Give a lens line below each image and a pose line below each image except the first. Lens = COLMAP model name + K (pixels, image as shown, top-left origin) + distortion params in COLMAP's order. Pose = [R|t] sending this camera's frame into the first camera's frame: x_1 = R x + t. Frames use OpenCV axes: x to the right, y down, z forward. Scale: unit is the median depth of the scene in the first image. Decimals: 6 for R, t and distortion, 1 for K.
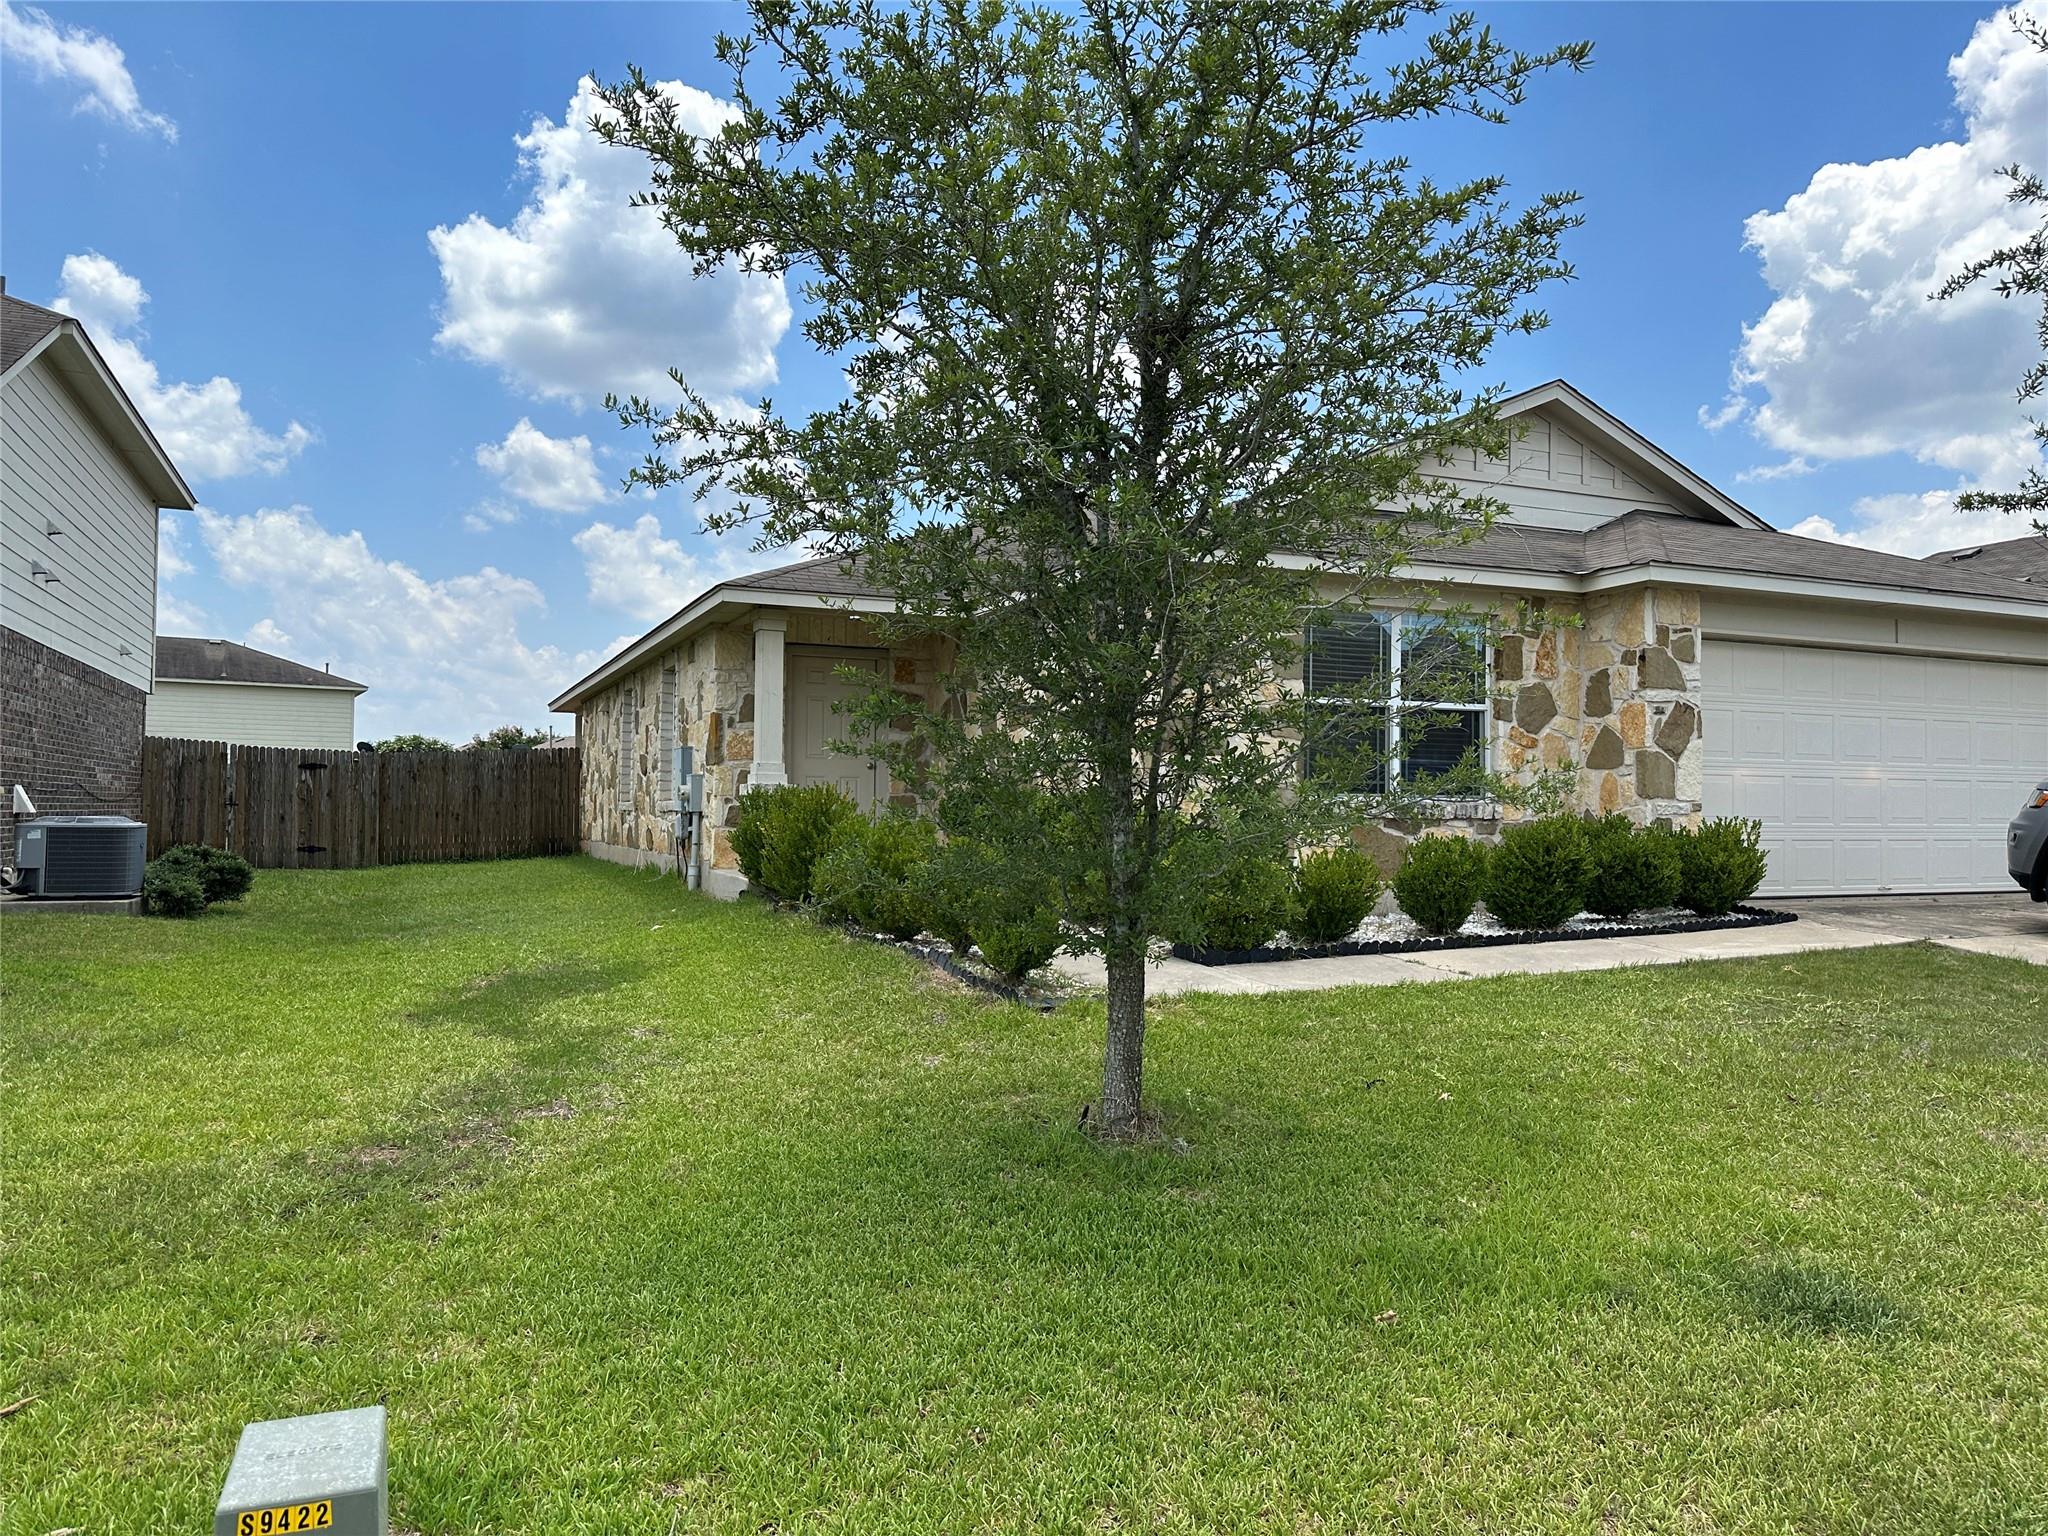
lens RADIAL K [[1439.4, 0, 1028.7], [0, 1439.4, 768.5], [0, 0, 1]] dist [0.061154, -0.082380]
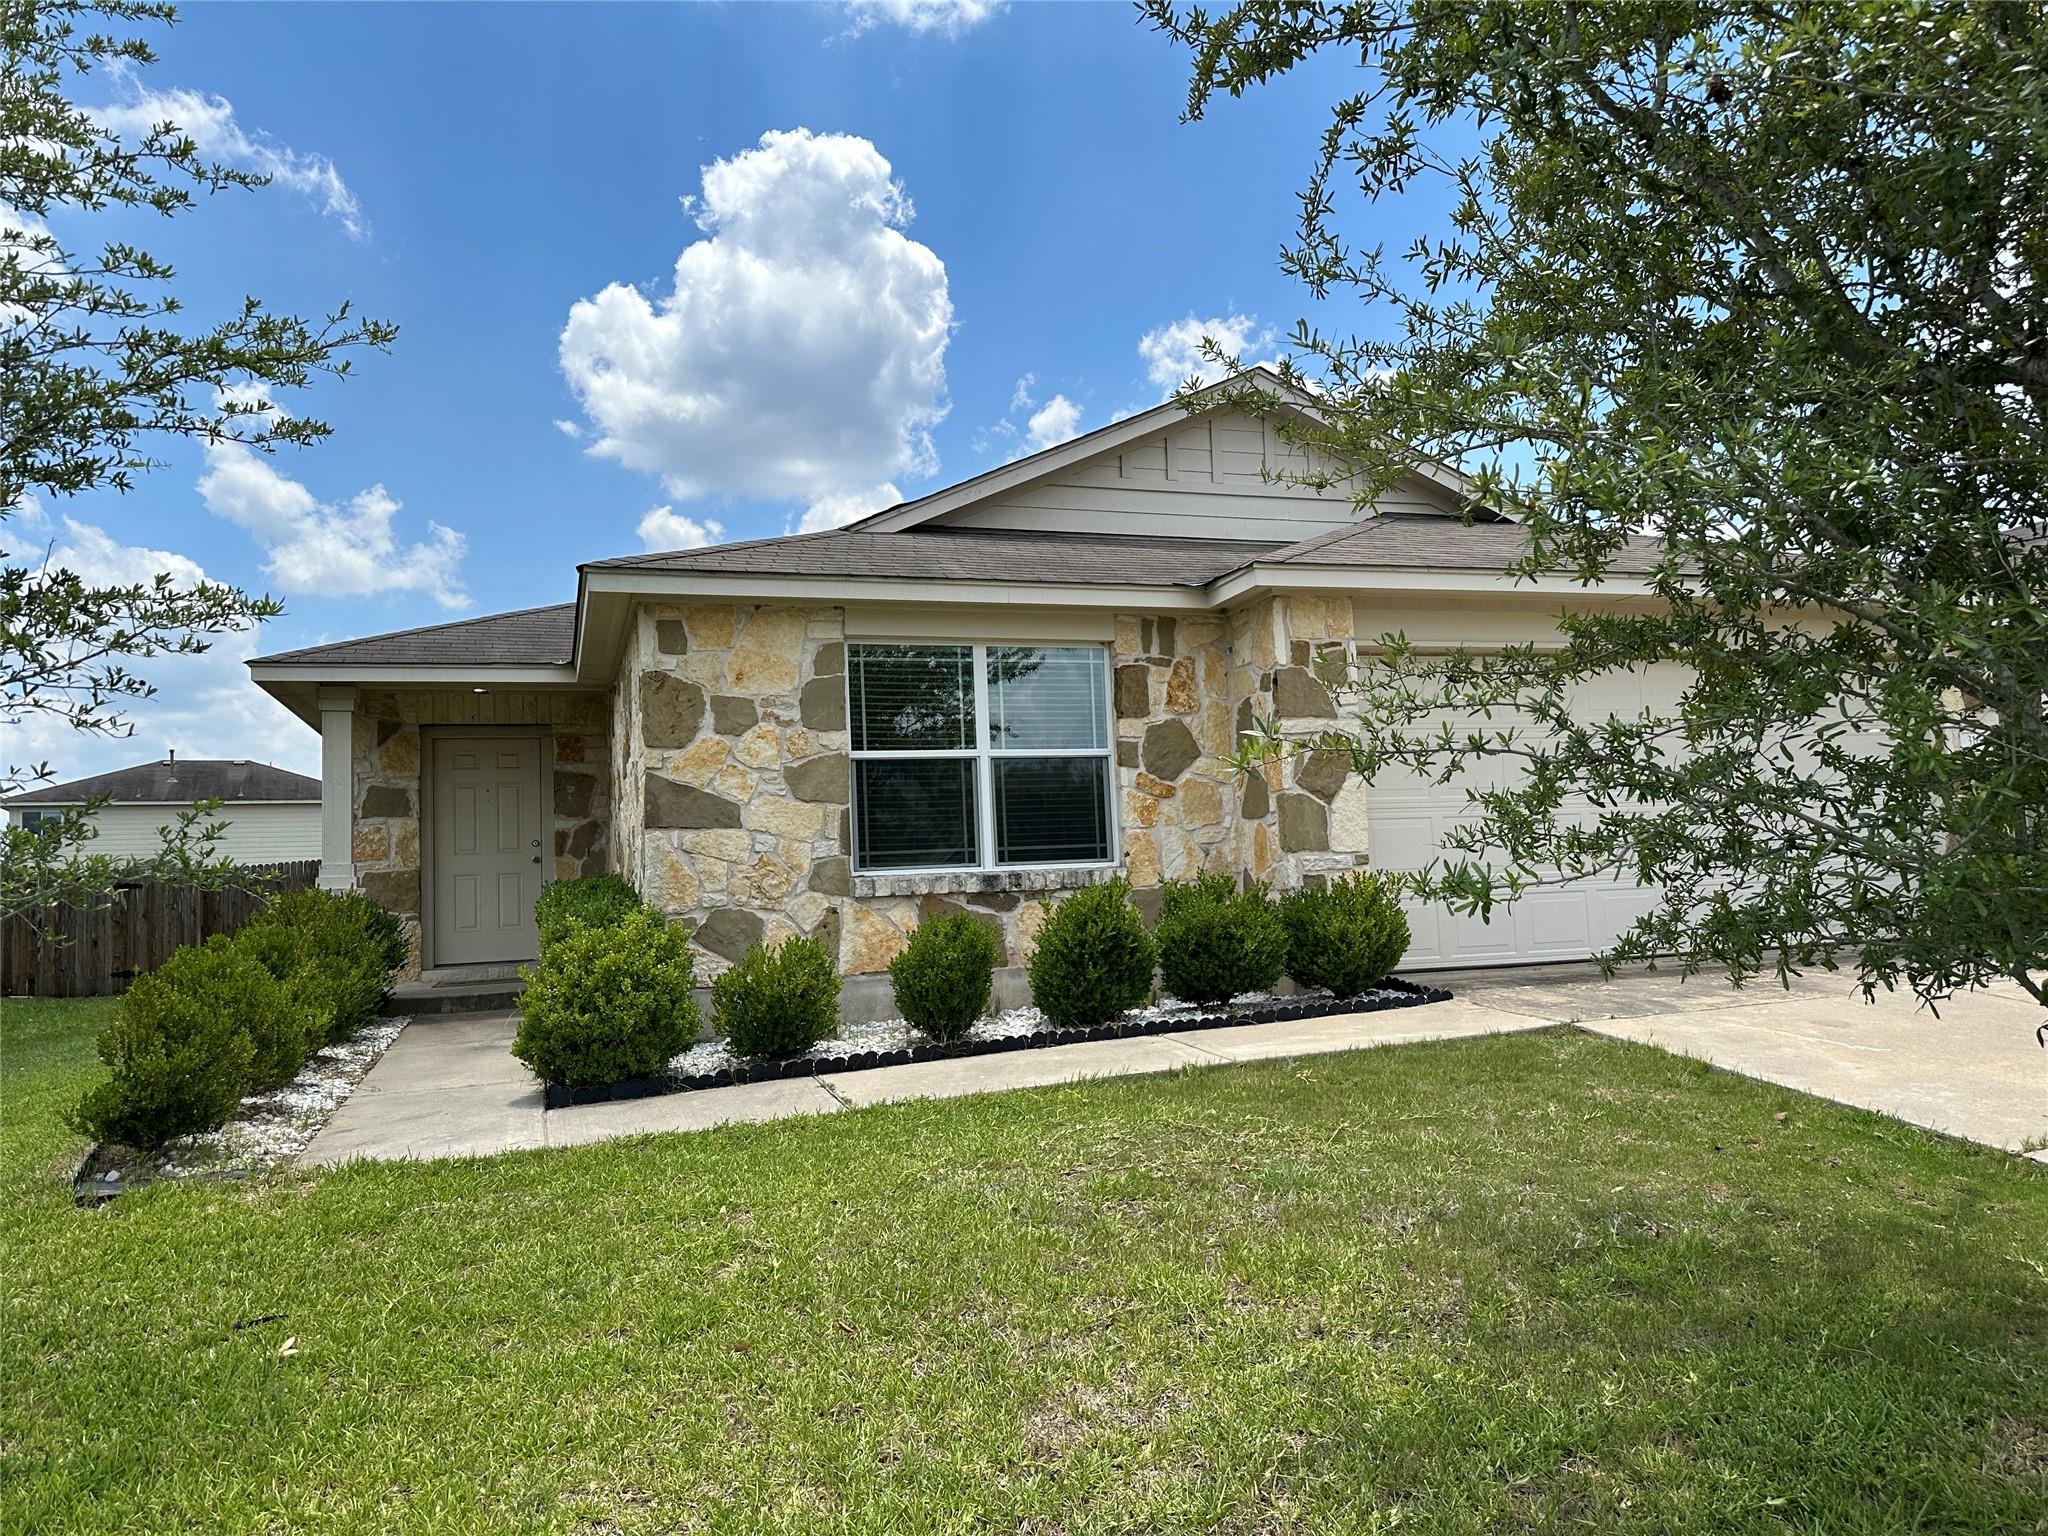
lens RADIAL K [[1439.4, 0, 1028.9], [0, 1439.4, 753.2], [0, 0, 1]] dist [0.061154, -0.082380]
pose [[0.995706, -0.057900, -0.072226, 0.337066], [0.053204, 0.996445, -0.065322, 0.010286], [0.075752, 0.061199, 0.995247, 0.177992]]
